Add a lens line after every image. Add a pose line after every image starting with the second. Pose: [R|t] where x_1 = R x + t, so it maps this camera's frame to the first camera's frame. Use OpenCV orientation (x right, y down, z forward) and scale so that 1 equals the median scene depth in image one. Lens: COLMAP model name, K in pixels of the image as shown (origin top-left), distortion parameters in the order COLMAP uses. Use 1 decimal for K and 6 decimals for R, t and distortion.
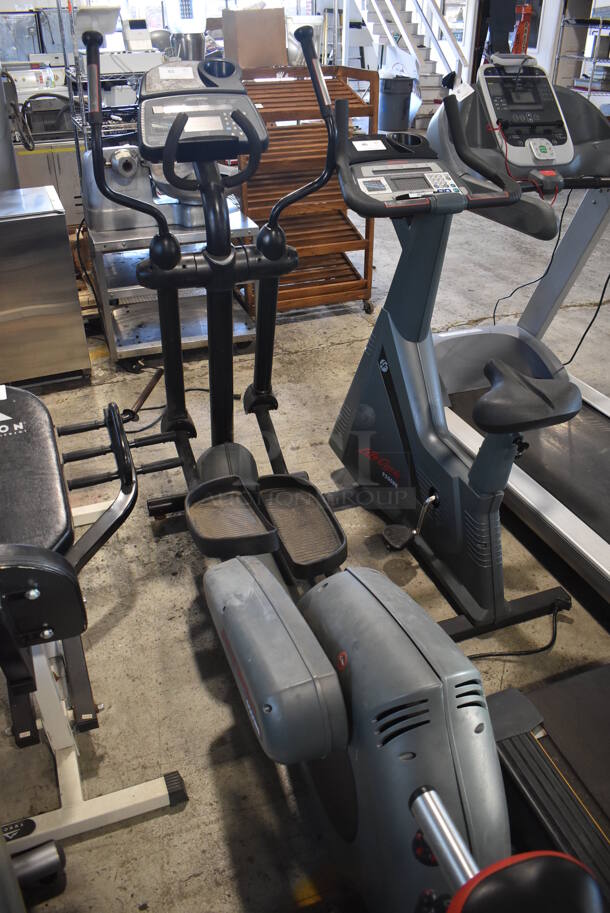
lens RADIAL K [[712.9, 0, 306.4], [0, 712.9, 461.9], [0, 0, 1]] dist [-0.083529, -0.001656]
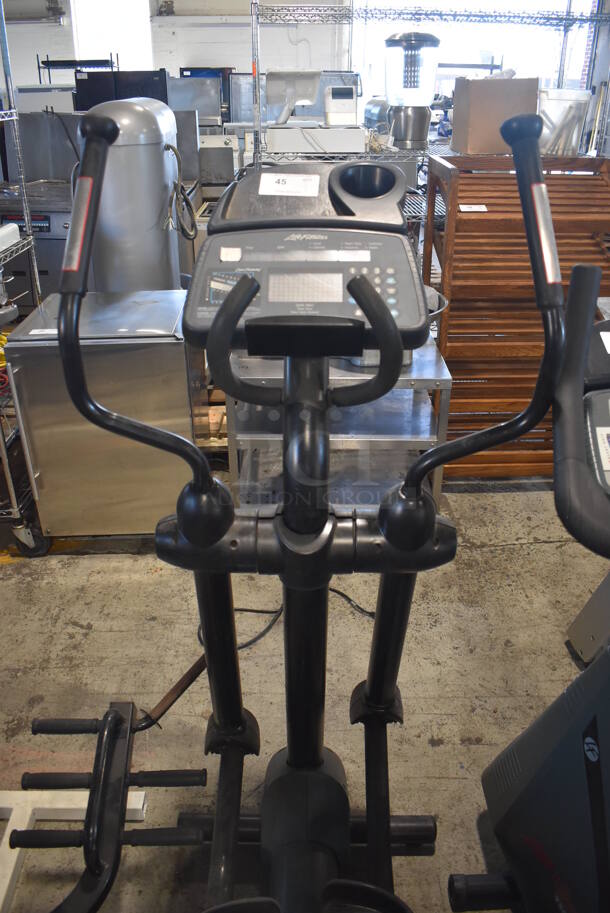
lens RADIAL K [[712.9, 0, 309.5], [0, 712.9, 456.0], [0, 0, 1]] dist [-0.083529, -0.001656]
pose [[0.942444, 0.159072, -0.294101, 0.029279], [-0.183191, 0.981471, -0.056180, -0.287456], [0.279715, 0.106823, 0.954122, 0.437455]]
